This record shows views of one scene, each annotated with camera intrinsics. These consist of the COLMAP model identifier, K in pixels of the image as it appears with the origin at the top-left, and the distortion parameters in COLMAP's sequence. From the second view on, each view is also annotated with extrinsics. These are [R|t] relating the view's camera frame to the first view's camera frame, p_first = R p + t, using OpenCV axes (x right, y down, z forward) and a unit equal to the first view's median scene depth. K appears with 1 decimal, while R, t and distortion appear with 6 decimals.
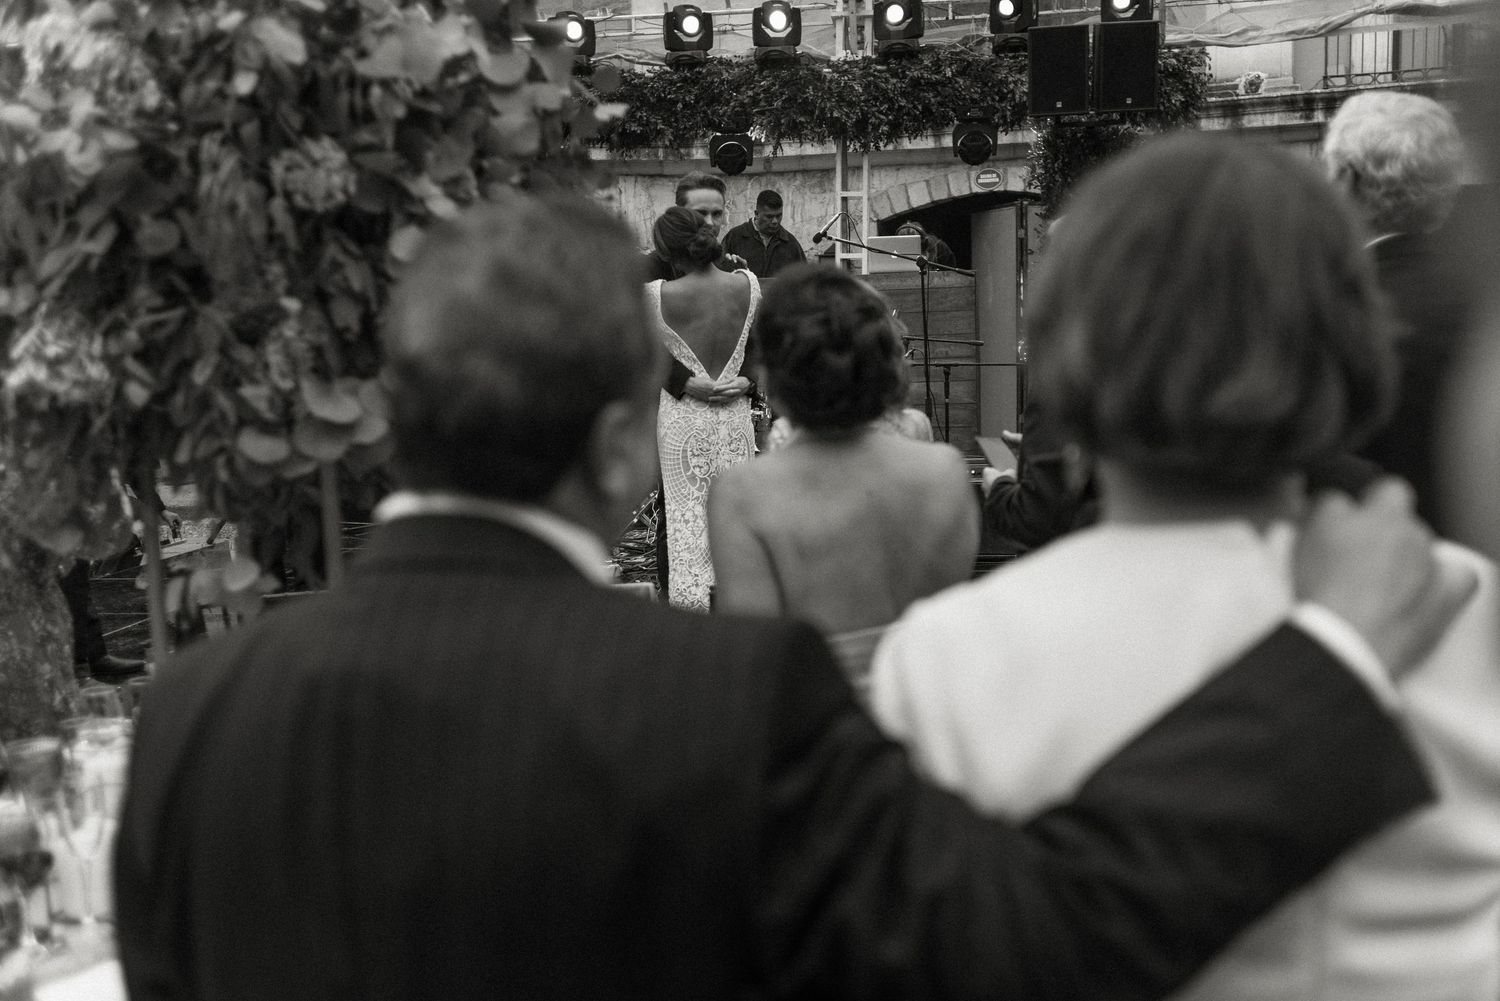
lens RADIAL K [[1499.2, 0, 816.5], [0, 1499.2, 520.0], [0, 0, 1]] dist [0.031401, 0.000000]
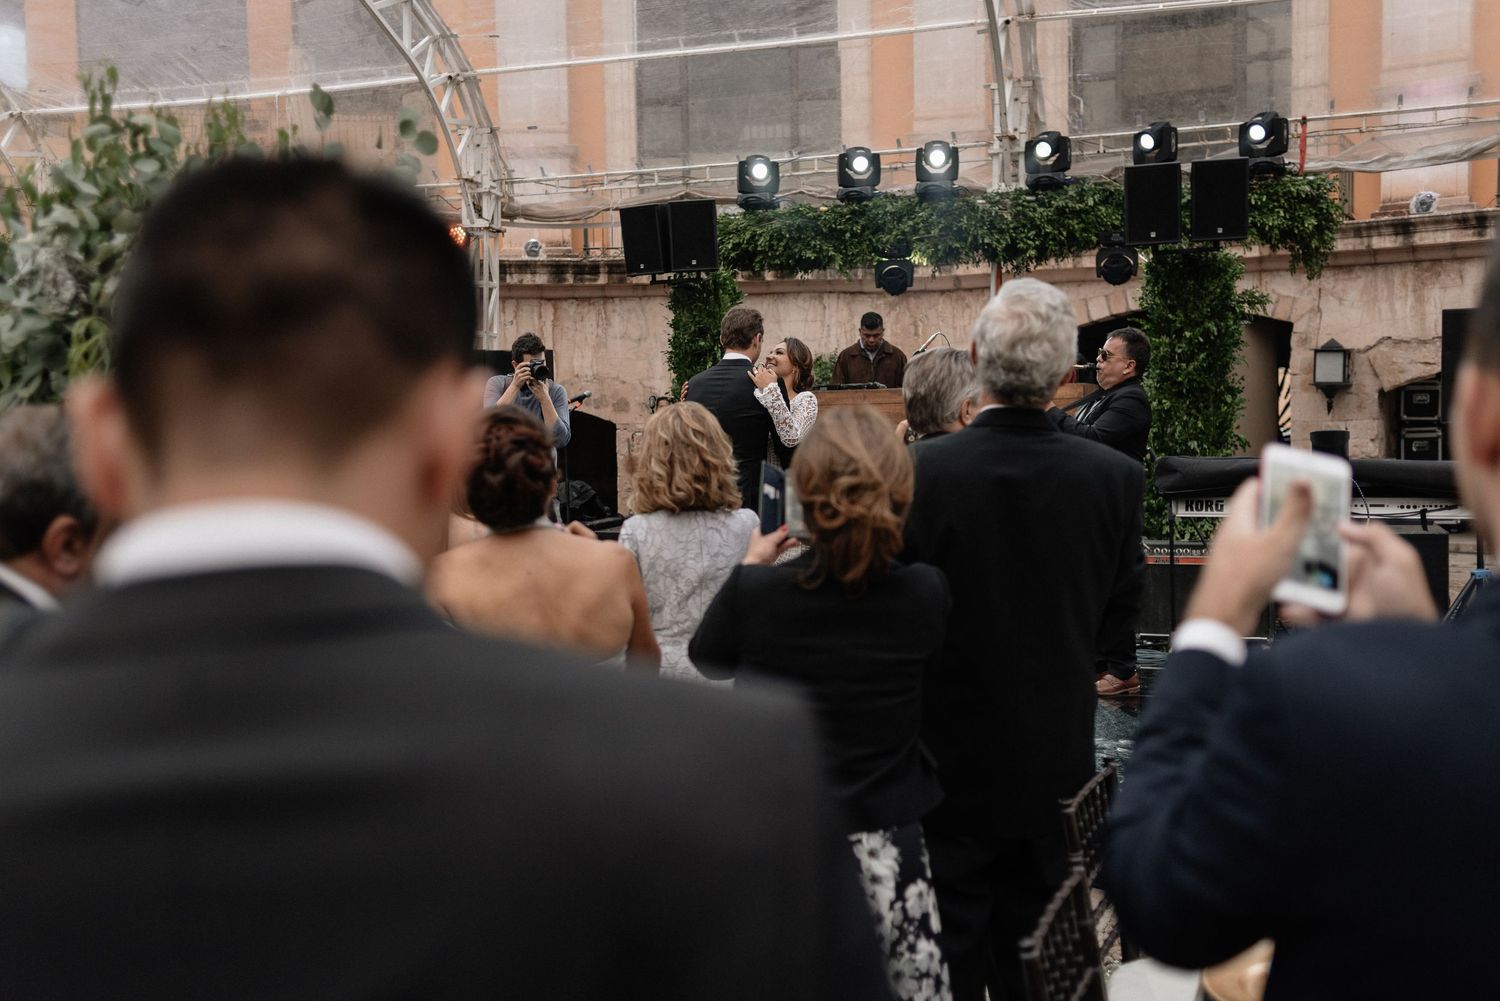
lens RADIAL K [[1436.0, 0, 807.9], [0, 1436.0, 502.0], [0, 0, 1]] dist [0.036933, 0.000000]
pose [[0.979833, 0.025564, -0.198178, 0.097504], [-0.040049, 0.996783, -0.069431, -0.000547], [0.195765, 0.075967, 0.977704, -0.041437]]
